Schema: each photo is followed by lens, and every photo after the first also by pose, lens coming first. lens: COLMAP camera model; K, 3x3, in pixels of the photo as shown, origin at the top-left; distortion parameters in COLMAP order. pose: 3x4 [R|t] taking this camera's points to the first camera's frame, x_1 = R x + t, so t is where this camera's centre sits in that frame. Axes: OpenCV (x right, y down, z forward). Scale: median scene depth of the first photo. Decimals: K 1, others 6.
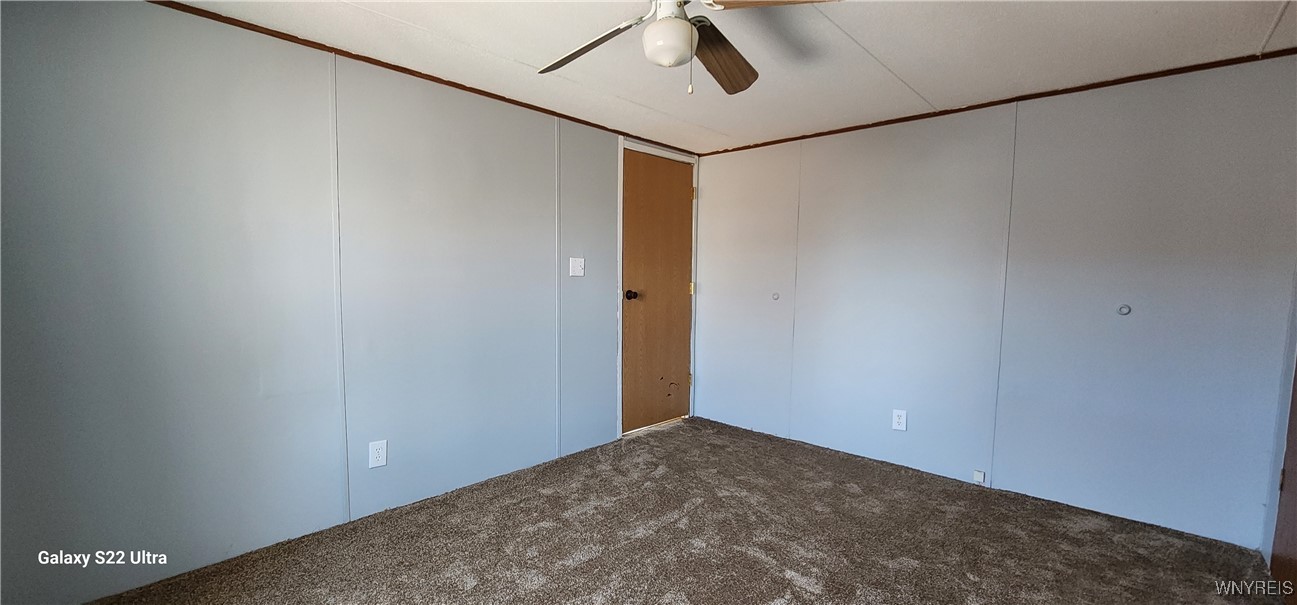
lens RADIAL K [[532.1, 0, 643.4], [0, 532.1, 317.1], [0, 0, 1]] dist [-0.000734, 0.000400]
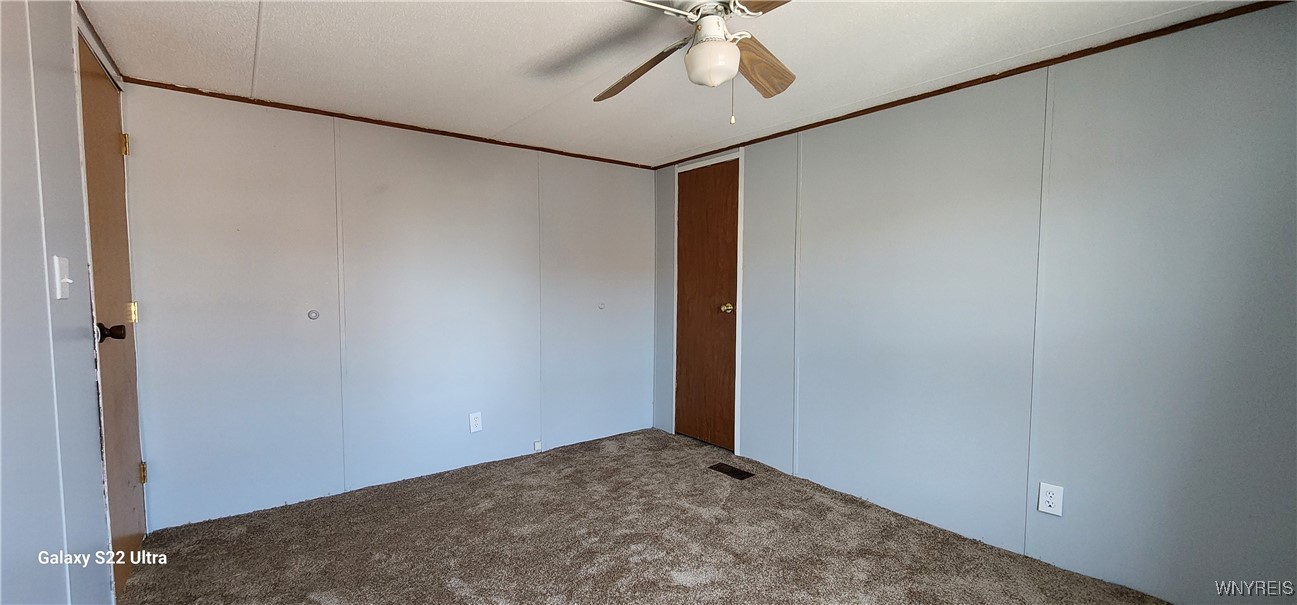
lens RADIAL K [[532.1, 0, 643.4], [0, 532.1, 317.1], [0, 0, 1]] dist [-0.000734, 0.000400]
pose [[0.168725, -0.076290, 0.982706, -0.728657], [0.080336, 0.994747, 0.063431, -0.080835], [-0.982384, 0.068245, 0.173967, 0.719039]]
